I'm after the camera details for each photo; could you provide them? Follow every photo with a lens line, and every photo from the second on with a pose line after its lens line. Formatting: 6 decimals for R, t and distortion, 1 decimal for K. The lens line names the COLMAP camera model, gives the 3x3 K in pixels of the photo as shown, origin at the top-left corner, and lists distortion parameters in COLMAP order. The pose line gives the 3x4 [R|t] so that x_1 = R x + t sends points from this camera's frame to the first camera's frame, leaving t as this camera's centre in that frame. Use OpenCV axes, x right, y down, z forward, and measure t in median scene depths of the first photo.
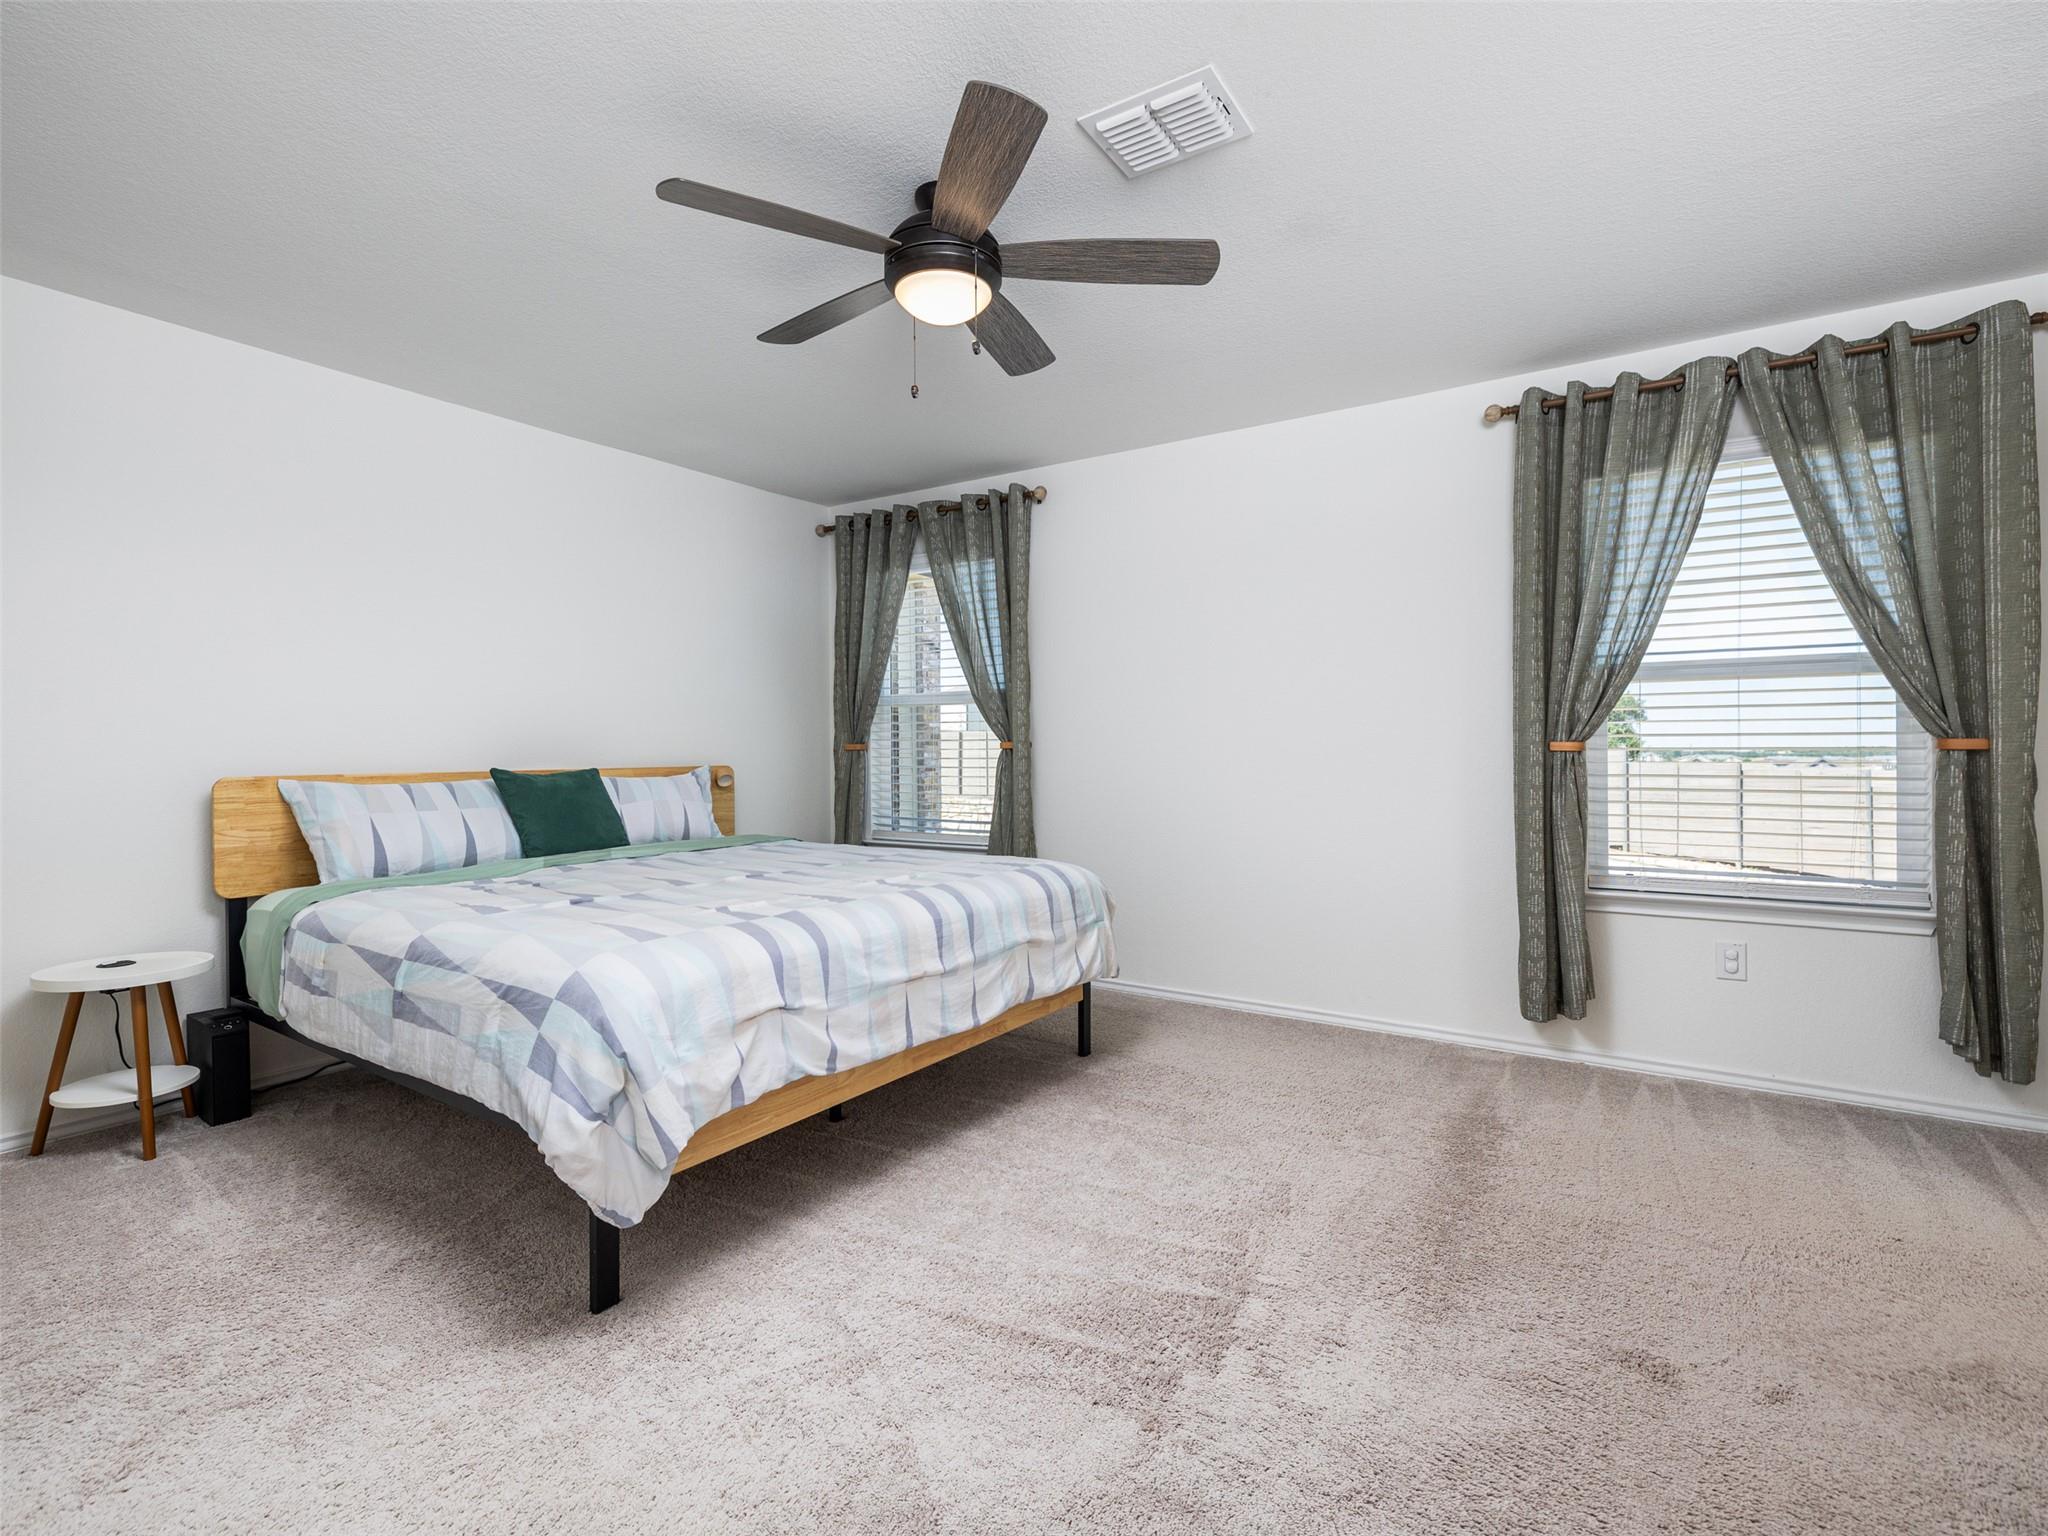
lens RADIAL K [[929.4, 0, 1086.3], [0, 929.4, 772.5], [0, 0, 1]] dist [-0.015811, 0.000435]
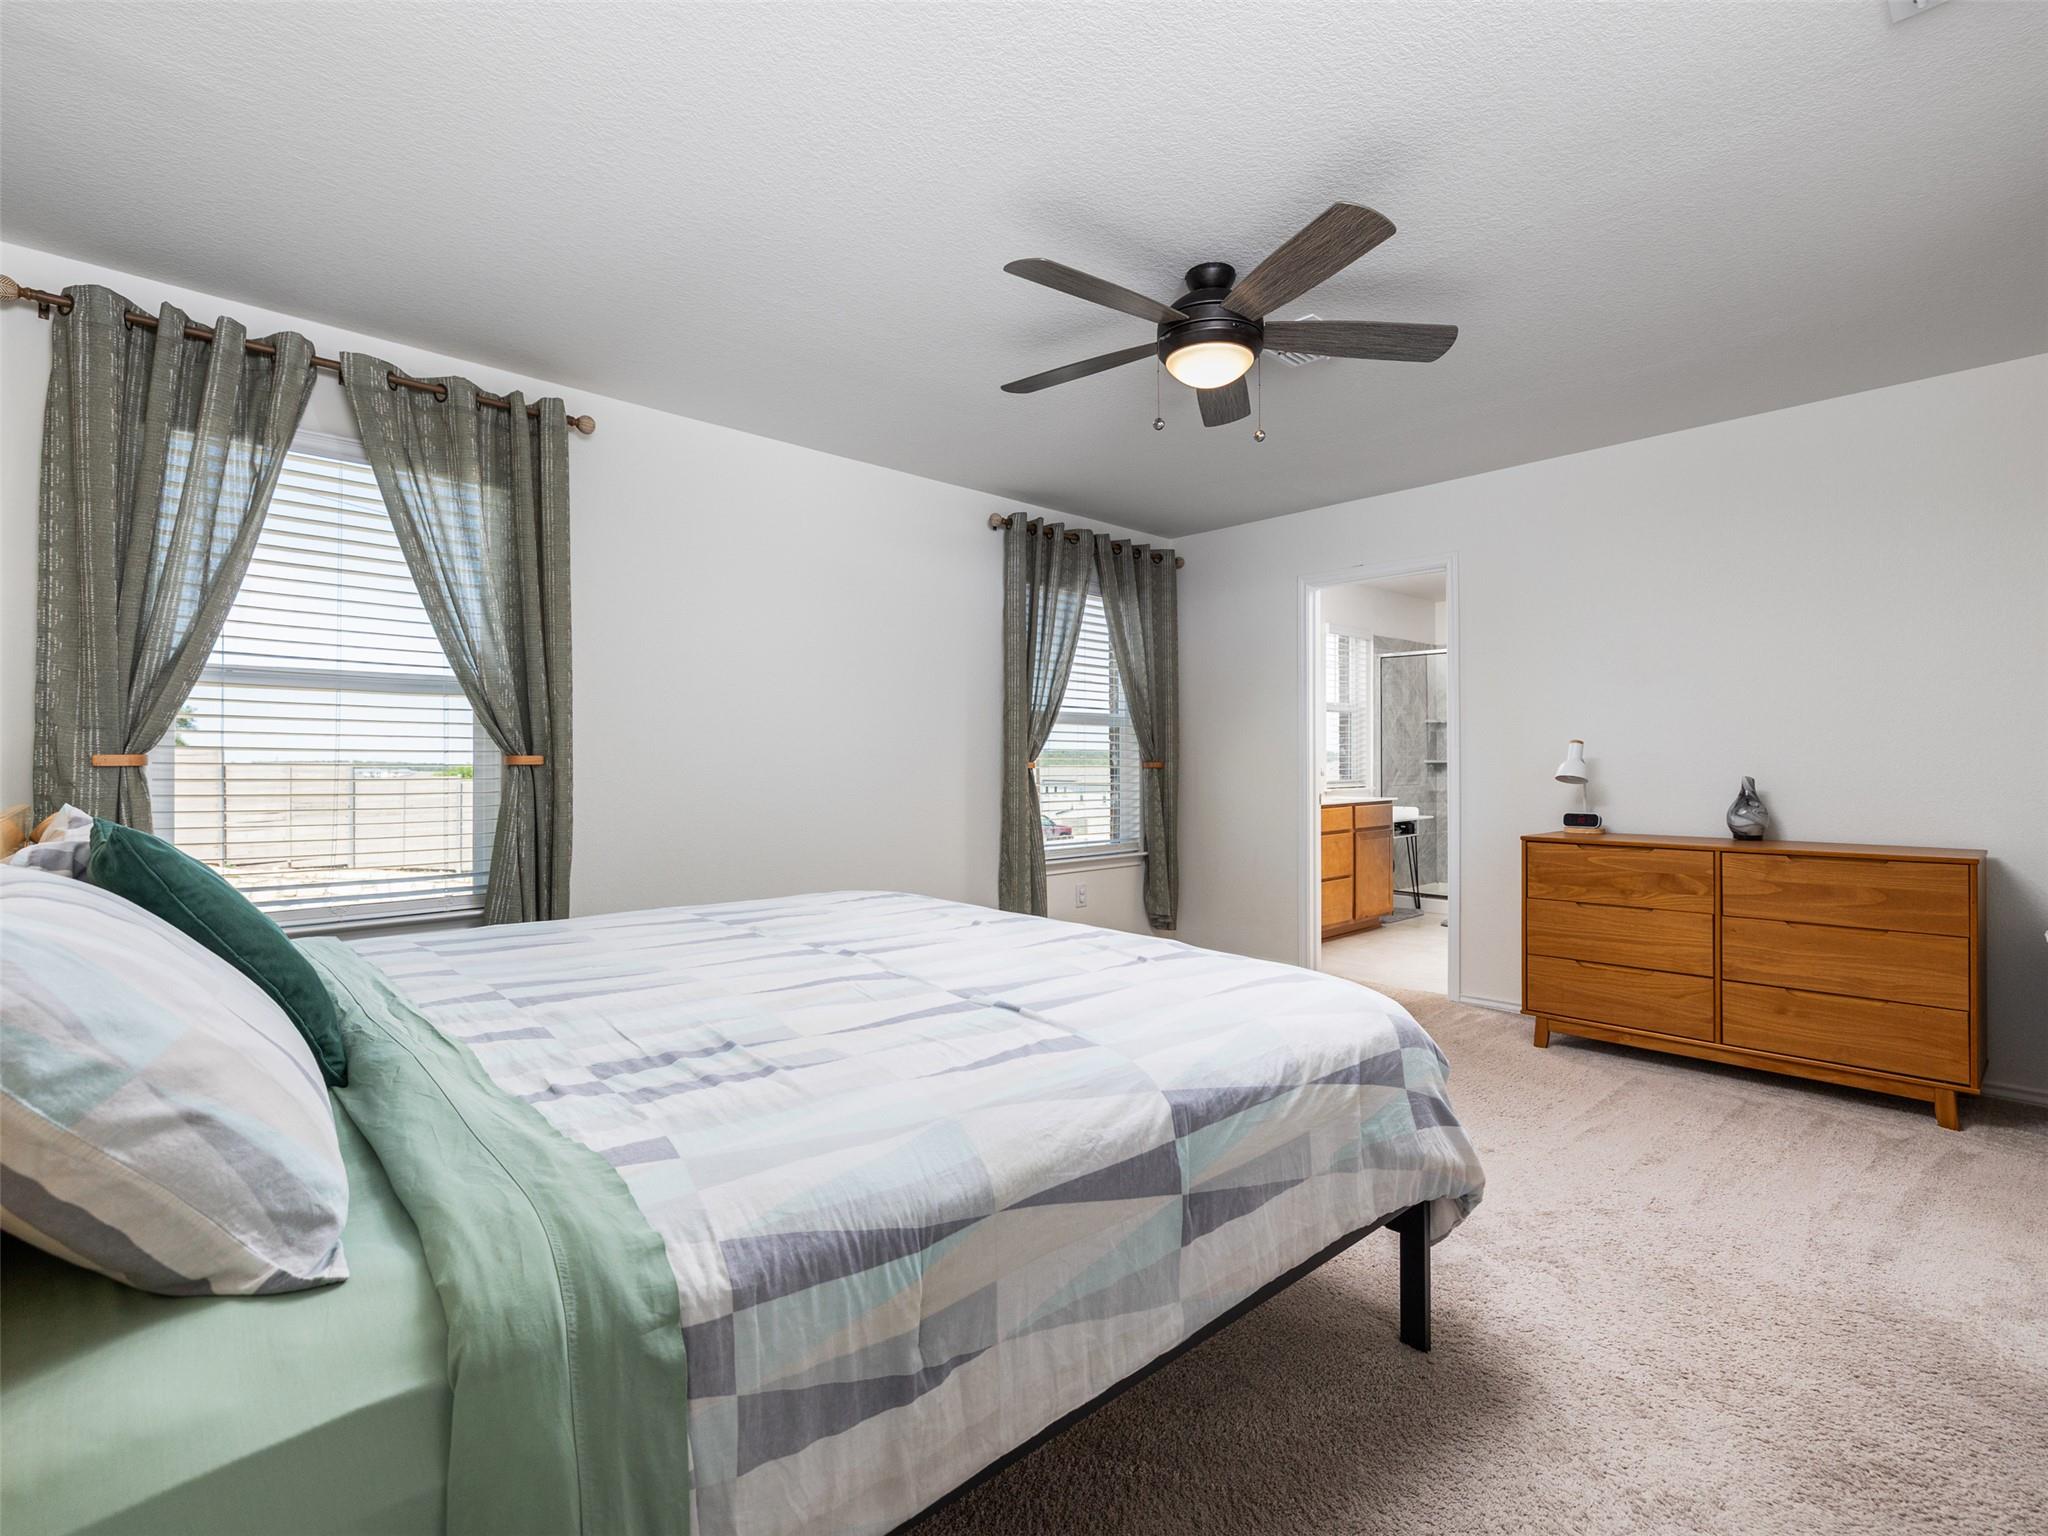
lens RADIAL K [[986.6, 0, 1031.8], [0, 986.6, 756.1], [0, 0, 1]] dist [0.004685, -0.000067]
pose [[0.266415, 0.017171, 0.963706, -0.093792], [0.015555, 0.999635, -0.022111, -0.002297], [-0.963733, 0.020881, 0.266050, 0.061566]]
